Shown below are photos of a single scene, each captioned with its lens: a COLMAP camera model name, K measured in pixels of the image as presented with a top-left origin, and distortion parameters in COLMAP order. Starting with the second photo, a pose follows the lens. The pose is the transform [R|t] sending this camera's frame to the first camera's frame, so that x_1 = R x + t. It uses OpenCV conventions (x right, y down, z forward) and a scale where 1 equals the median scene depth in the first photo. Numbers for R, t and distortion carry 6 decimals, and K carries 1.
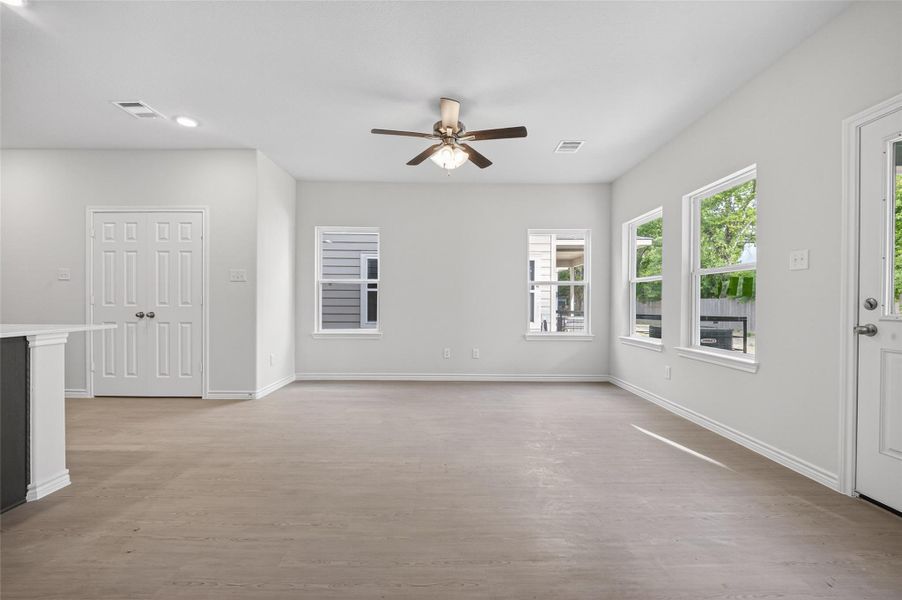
lens RADIAL K [[368.9, 0, 451.4], [0, 368.9, 304.5], [0, 0, 1]] dist [0.001023, -0.009075]
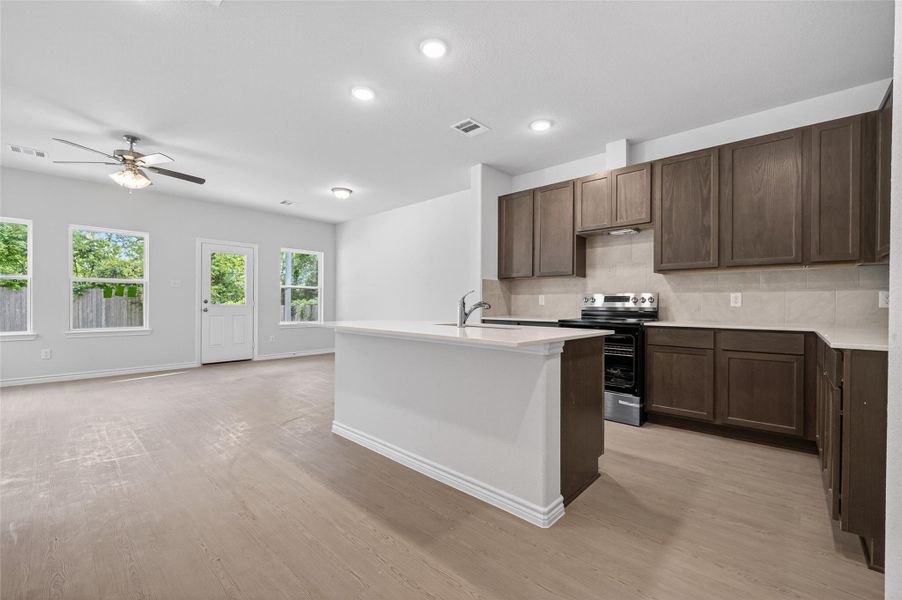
lens RADIAL K [[368.9, 0, 451.4], [0, 368.9, 304.5], [0, 0, 1]] dist [0.001023, -0.009075]
pose [[-0.734993, -0.012645, 0.677957, -1.225936], [-0.006870, 0.999914, 0.011202, -0.012232], [-0.678040, 0.003575, -0.735016, 0.908045]]
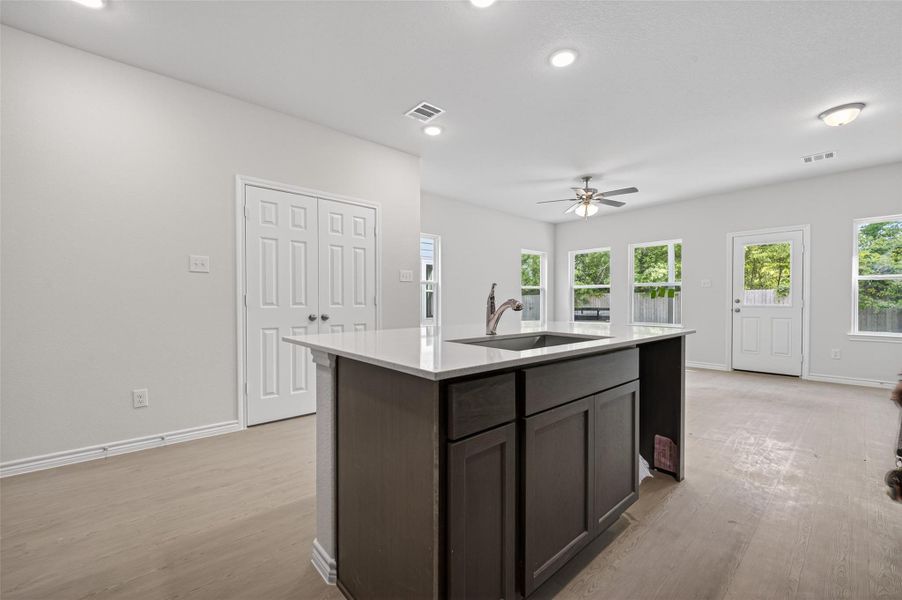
lens RADIAL K [[368.9, 0, 451.4], [0, 368.9, 304.5], [0, 0, 1]] dist [0.001023, -0.009075]
pose [[0.752651, -0.010898, 0.658330, -1.163849], [0.007376, 0.999940, 0.008119, -0.006879], [-0.658379, -0.001255, 0.752686, 0.144678]]
